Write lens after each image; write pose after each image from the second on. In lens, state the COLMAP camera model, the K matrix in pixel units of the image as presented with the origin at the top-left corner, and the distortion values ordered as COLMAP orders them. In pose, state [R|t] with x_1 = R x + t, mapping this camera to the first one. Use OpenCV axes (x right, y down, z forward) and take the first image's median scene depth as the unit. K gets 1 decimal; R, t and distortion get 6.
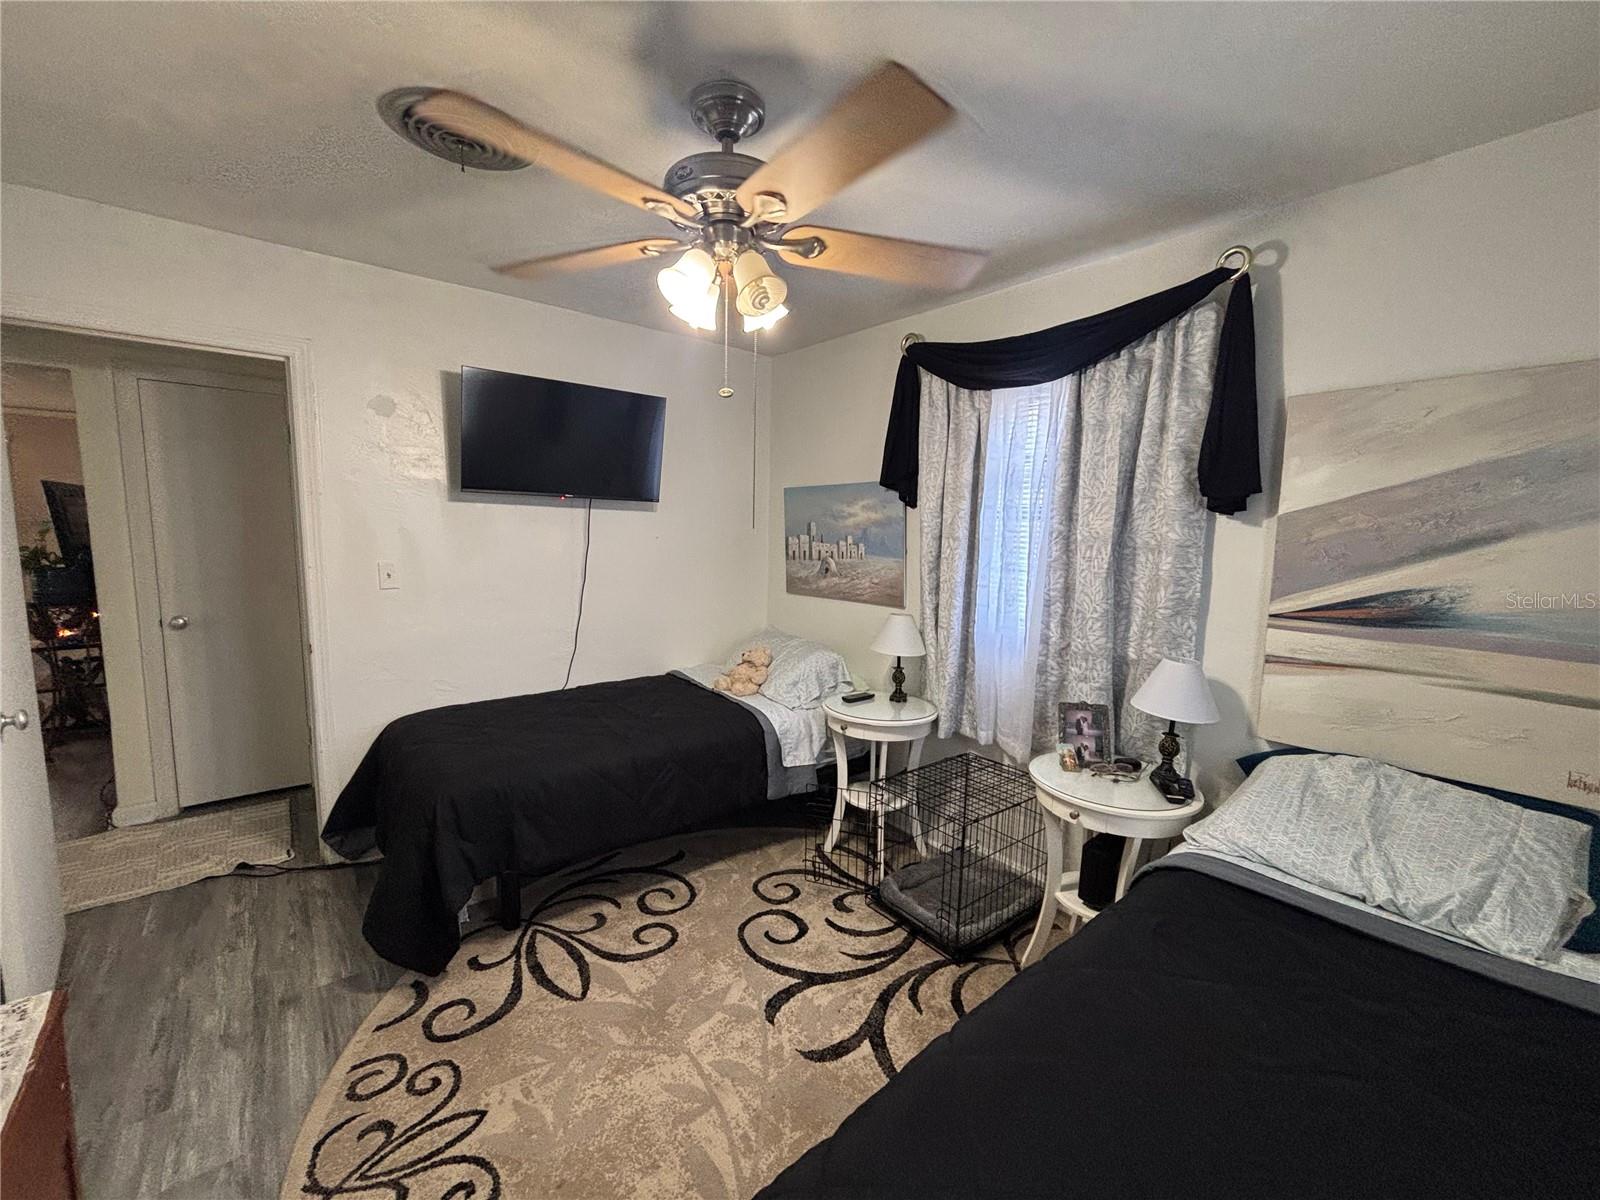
lens RADIAL K [[643.4, 0, 793.5], [0, 643.4, 595.2], [0, 0, 1]] dist [0.002223, 0.000260]
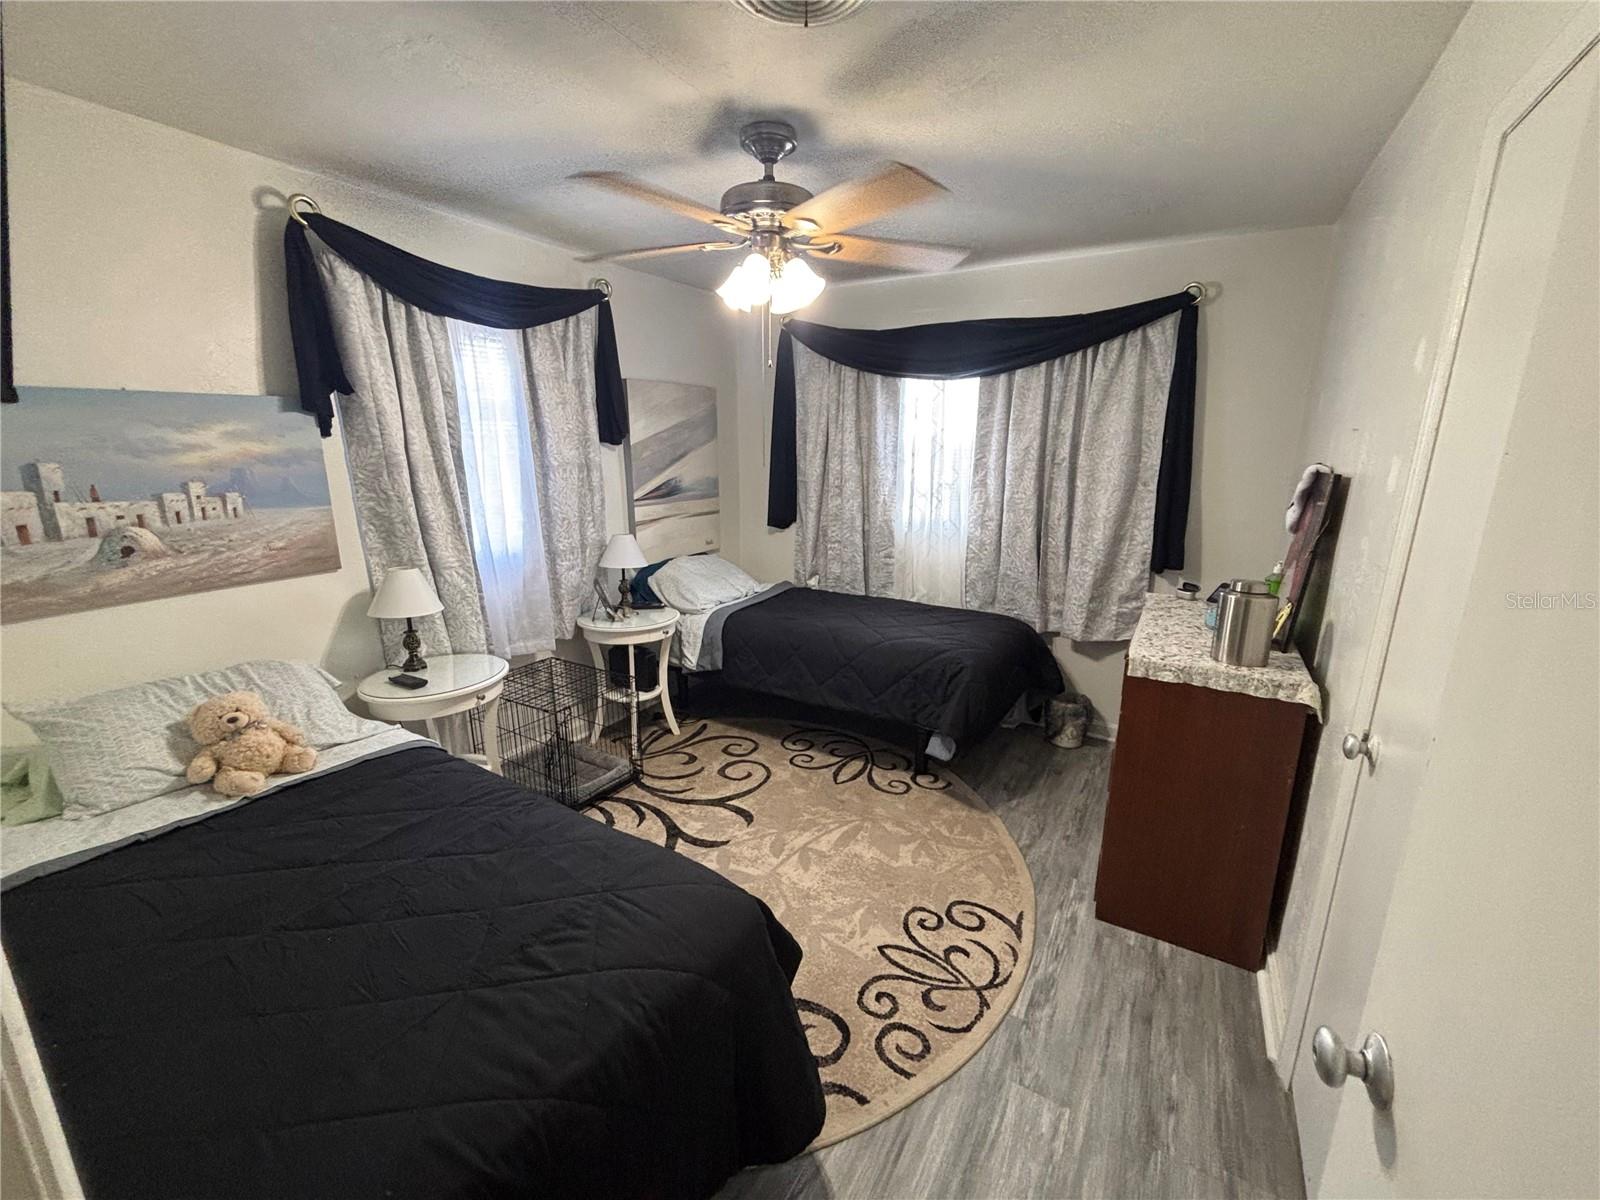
lens RADIAL K [[643.4, 0, 797.7], [0, 643.4, 597.5], [0, 0, 1]] dist [0.002223, 0.000260]
pose [[-0.334543, -0.244338, 0.910154, -1.304193], [0.092633, 0.952599, 0.289782, -0.217134], [-0.937816, 0.181255, -0.296052, 1.295624]]
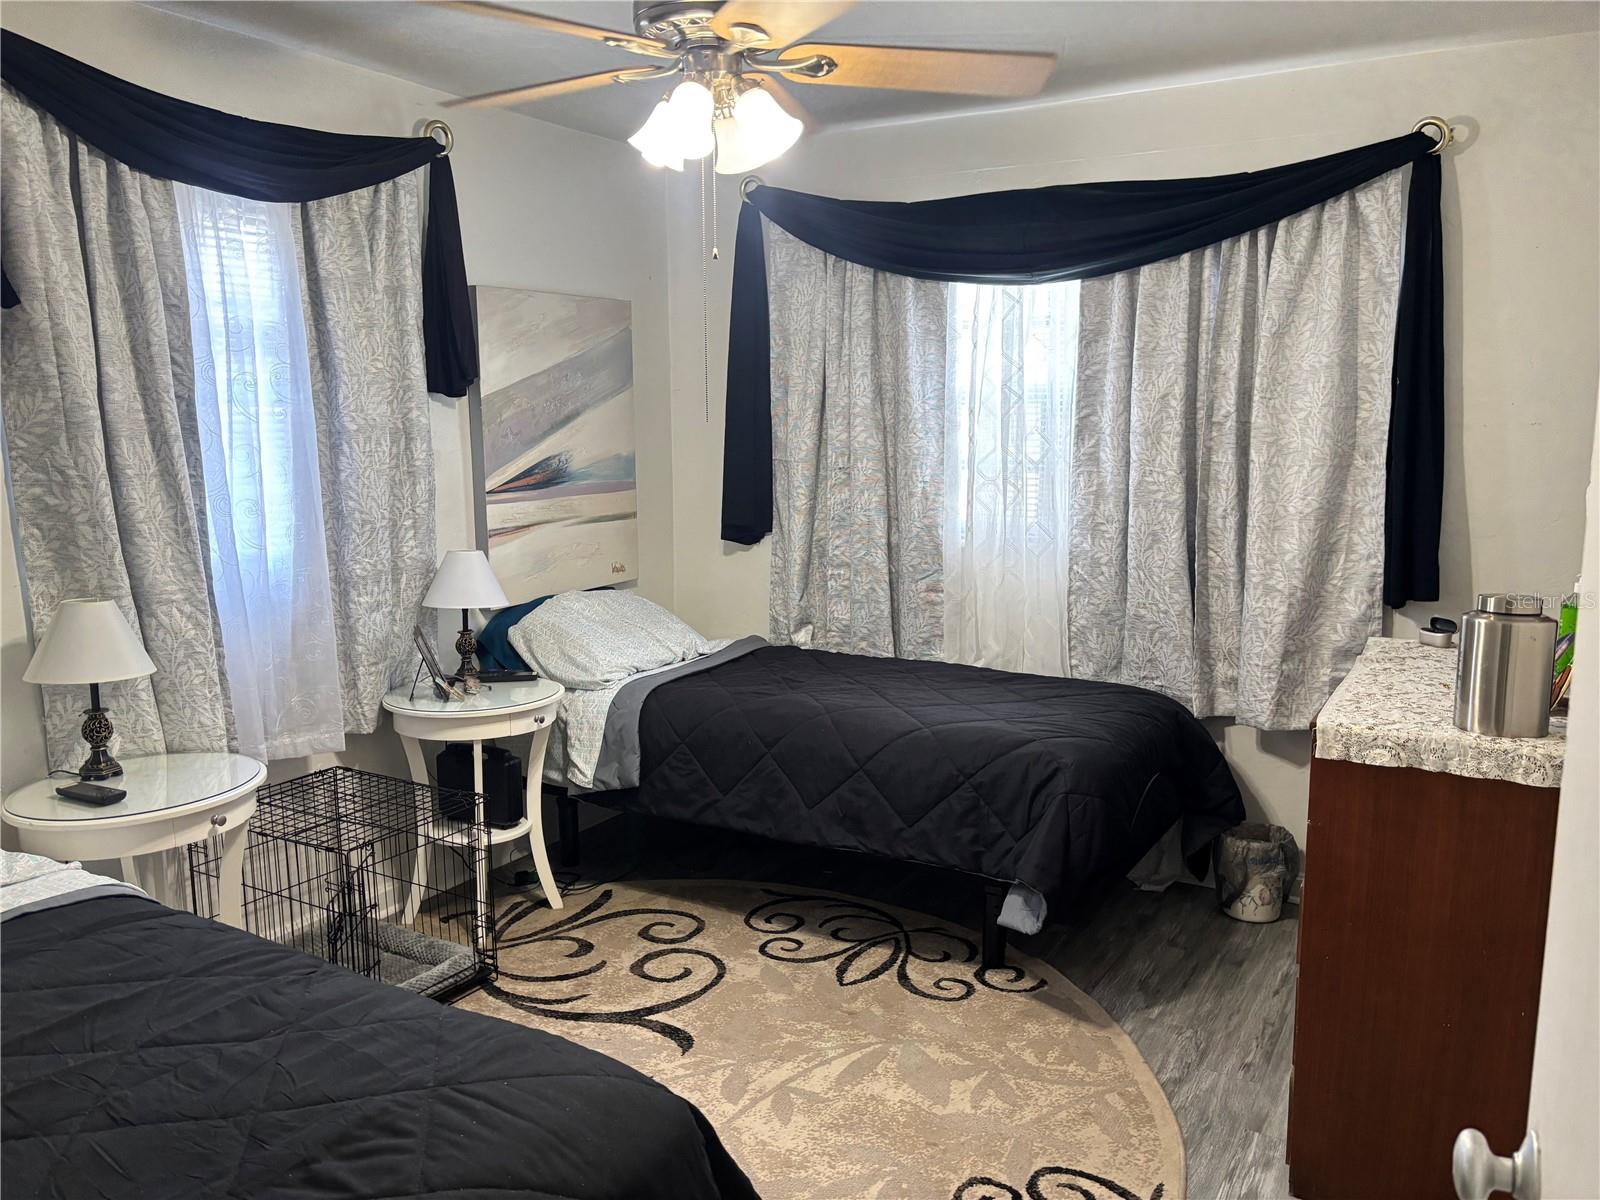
lens RADIAL K [[1220.6, 0, 798.0], [0, 1220.6, 597.8], [0, 0, 1]] dist [0.007159, 0.028024]
pose [[-0.343516, -0.163406, 0.924822, -1.475602], [0.098833, 0.972989, 0.208627, -0.189007], [-0.933932, 0.163070, -0.318087, 1.330582]]
